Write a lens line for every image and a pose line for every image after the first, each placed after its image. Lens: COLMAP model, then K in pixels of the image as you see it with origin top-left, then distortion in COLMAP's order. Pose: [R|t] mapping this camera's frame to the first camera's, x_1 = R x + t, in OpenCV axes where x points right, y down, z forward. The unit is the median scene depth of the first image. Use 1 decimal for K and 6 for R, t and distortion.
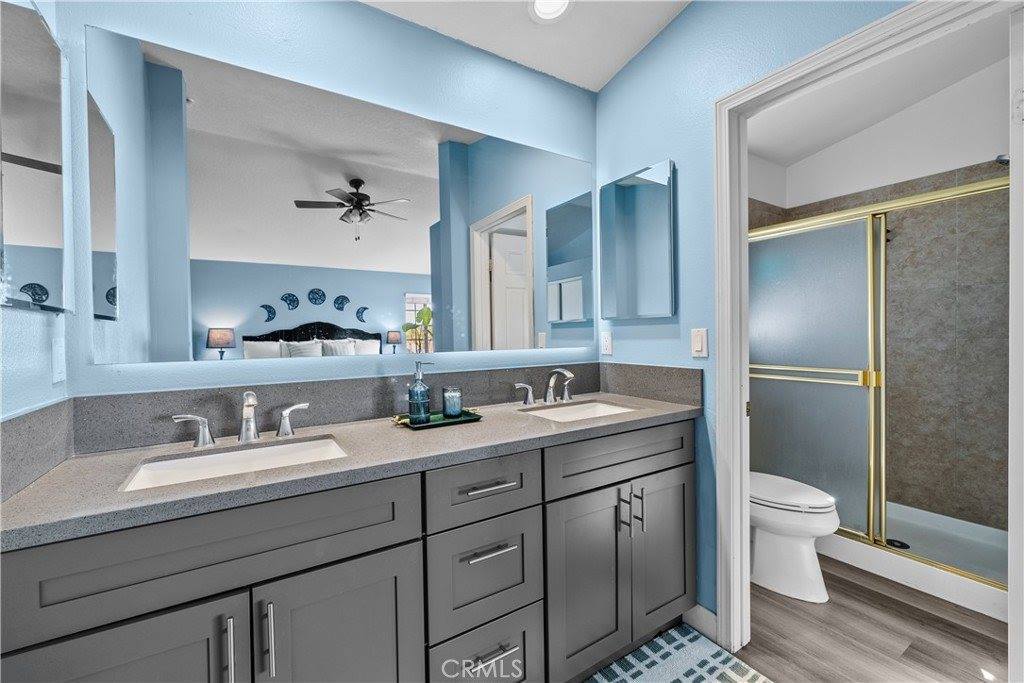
lens RADIAL K [[429.8, 0, 519.1], [0, 429.8, 343.8], [0, 0, 1]] dist [0.003203, 0.000584]
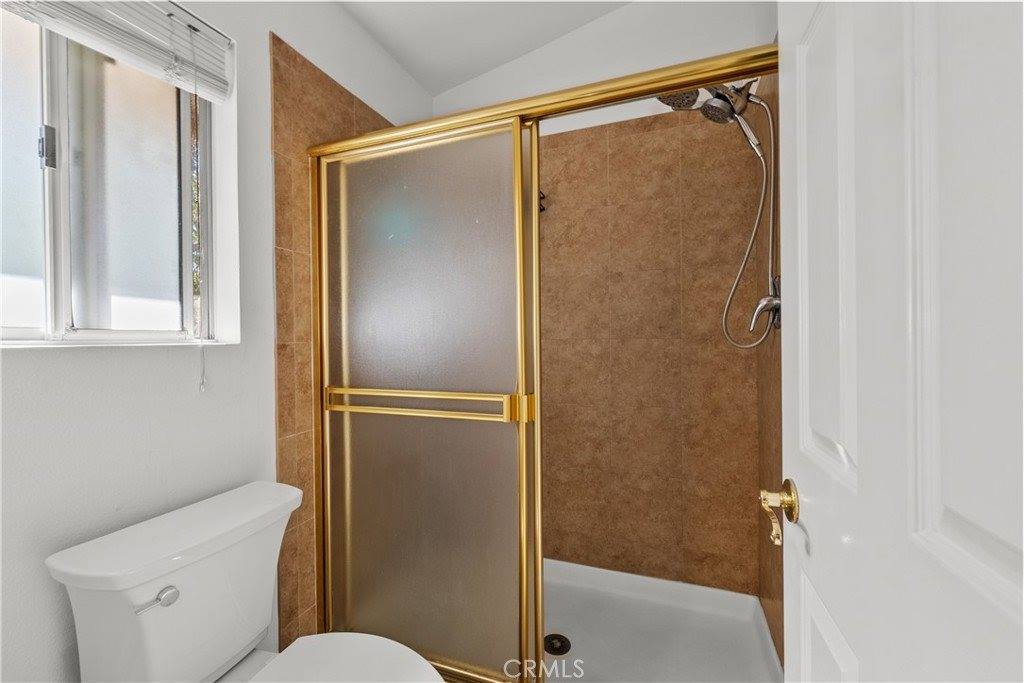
lens RADIAL K [[429.8, 0, 511.7], [0, 429.8, 340.7], [0, 0, 1]] dist [0.003203, 0.000584]
pose [[0.806425, 0.004484, 0.591319, 0.396679], [0.007174, 0.999823, -0.017365, 0.002308], [-0.591292, 0.018246, 0.806251, 0.462619]]
